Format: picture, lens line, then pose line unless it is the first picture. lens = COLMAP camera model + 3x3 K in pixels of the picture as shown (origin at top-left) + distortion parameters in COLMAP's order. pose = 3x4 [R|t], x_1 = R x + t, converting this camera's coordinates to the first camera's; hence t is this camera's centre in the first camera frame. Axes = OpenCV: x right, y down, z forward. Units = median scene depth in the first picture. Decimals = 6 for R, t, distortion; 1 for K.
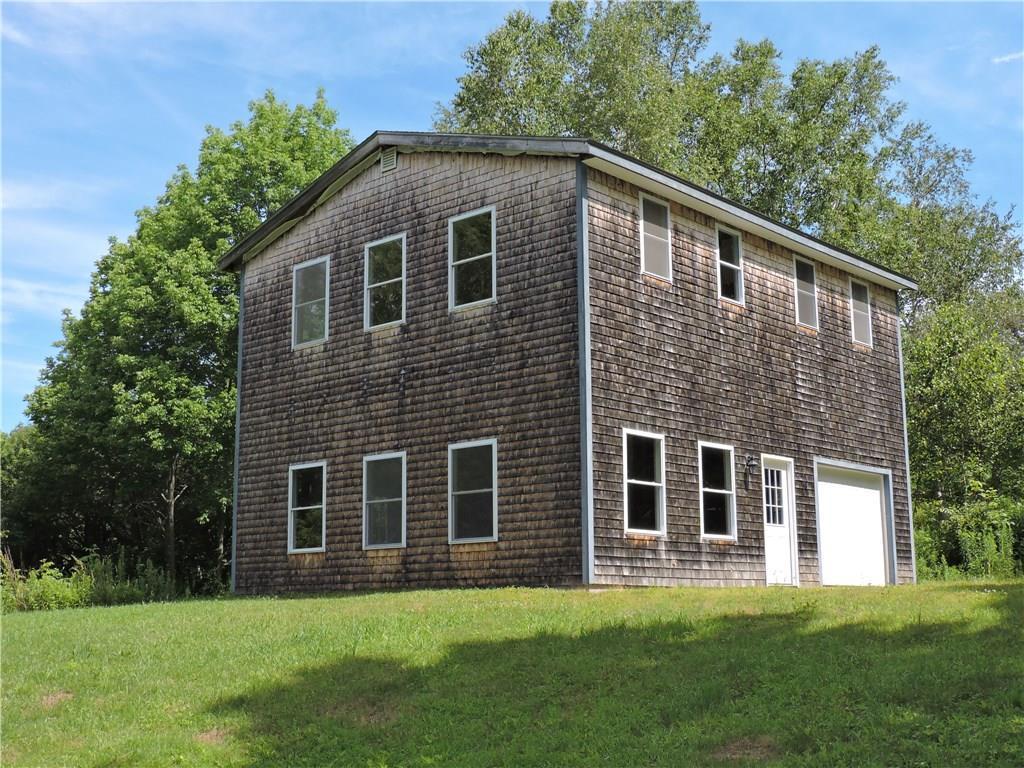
lens RADIAL K [[1263.9, 0, 511.1], [0, 1263.9, 390.1], [0, 0, 1]] dist [-0.059800, 0.000000]
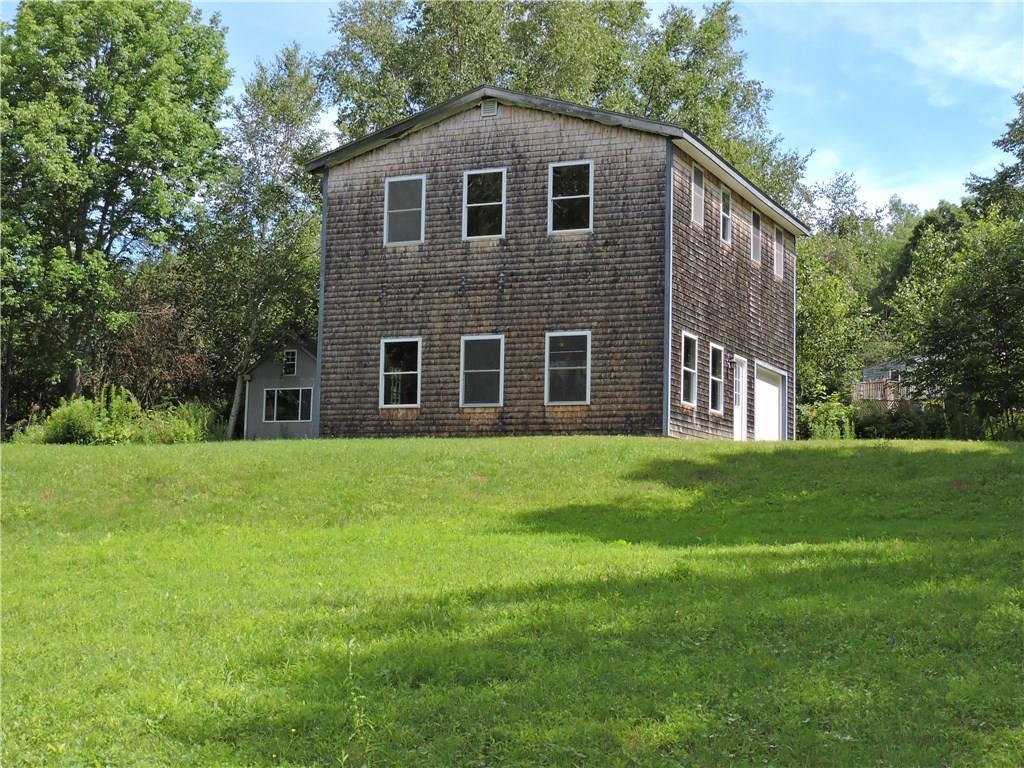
lens RADIAL K [[1532.3, 0, 513.4], [0, 1532.3, 380.3], [0, 0, 1]] dist [-0.007661, 0.000000]
pose [[0.950671, 0.060171, 0.304309, -0.549560], [-0.082876, 0.994614, 0.062242, -0.005530], [-0.298925, -0.084391, 0.950538, -0.532729]]
